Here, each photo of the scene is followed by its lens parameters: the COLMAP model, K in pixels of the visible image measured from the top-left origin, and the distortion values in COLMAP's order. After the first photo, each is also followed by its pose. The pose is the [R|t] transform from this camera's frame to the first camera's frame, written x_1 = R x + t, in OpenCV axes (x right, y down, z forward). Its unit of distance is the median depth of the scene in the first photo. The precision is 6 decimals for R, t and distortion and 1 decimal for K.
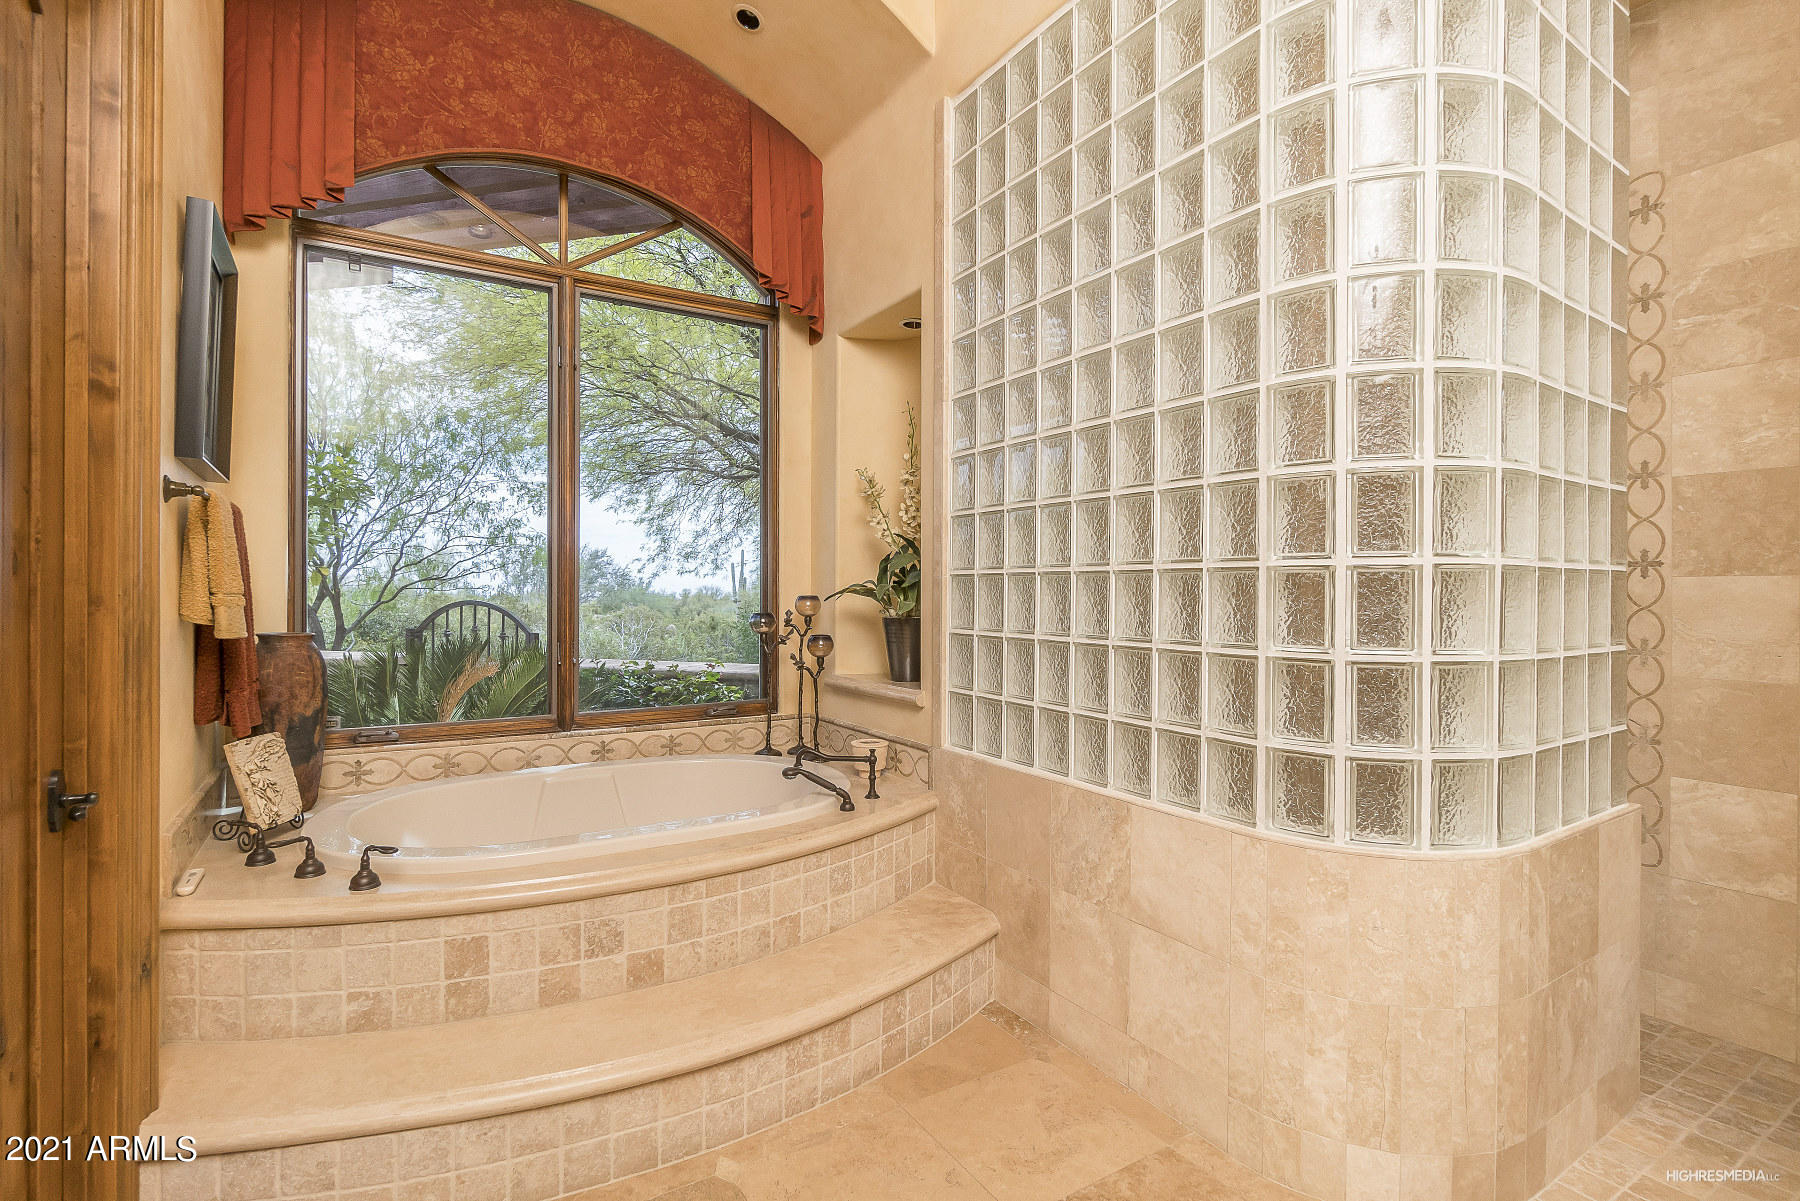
lens RADIAL K [[844.9, 0, 897.4], [0, 844.9, 595.2], [0, 0, 1]] dist [-0.010022, 0.000164]
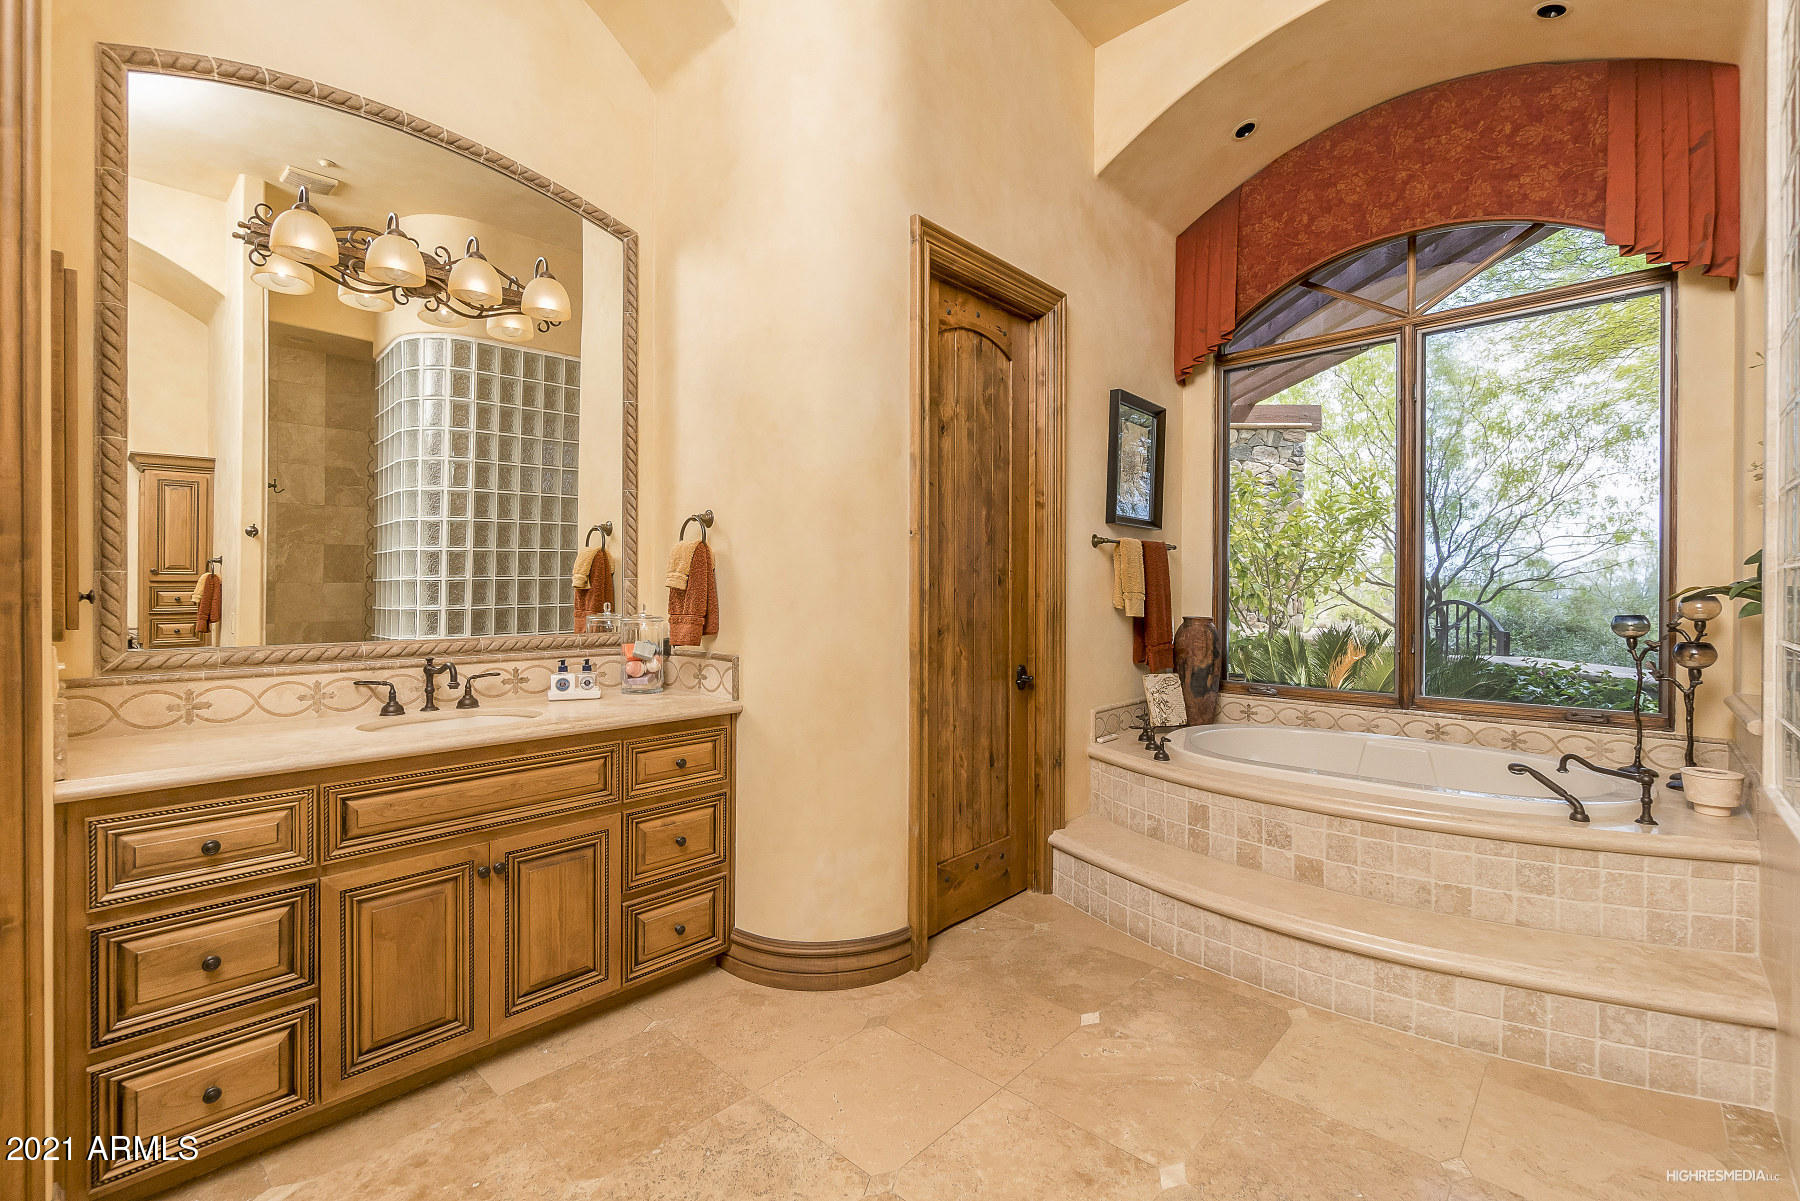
lens RADIAL K [[784.1, 0, 900.0], [0, 784.1, 600.5], [0, 0, 1]] dist [-0.000012, -0.000009]
pose [[0.274724, 0.010252, -0.961468, 0.580566], [-0.004592, 0.999946, 0.009350, 0.001102], [0.961512, 0.001846, 0.274757, 0.017274]]
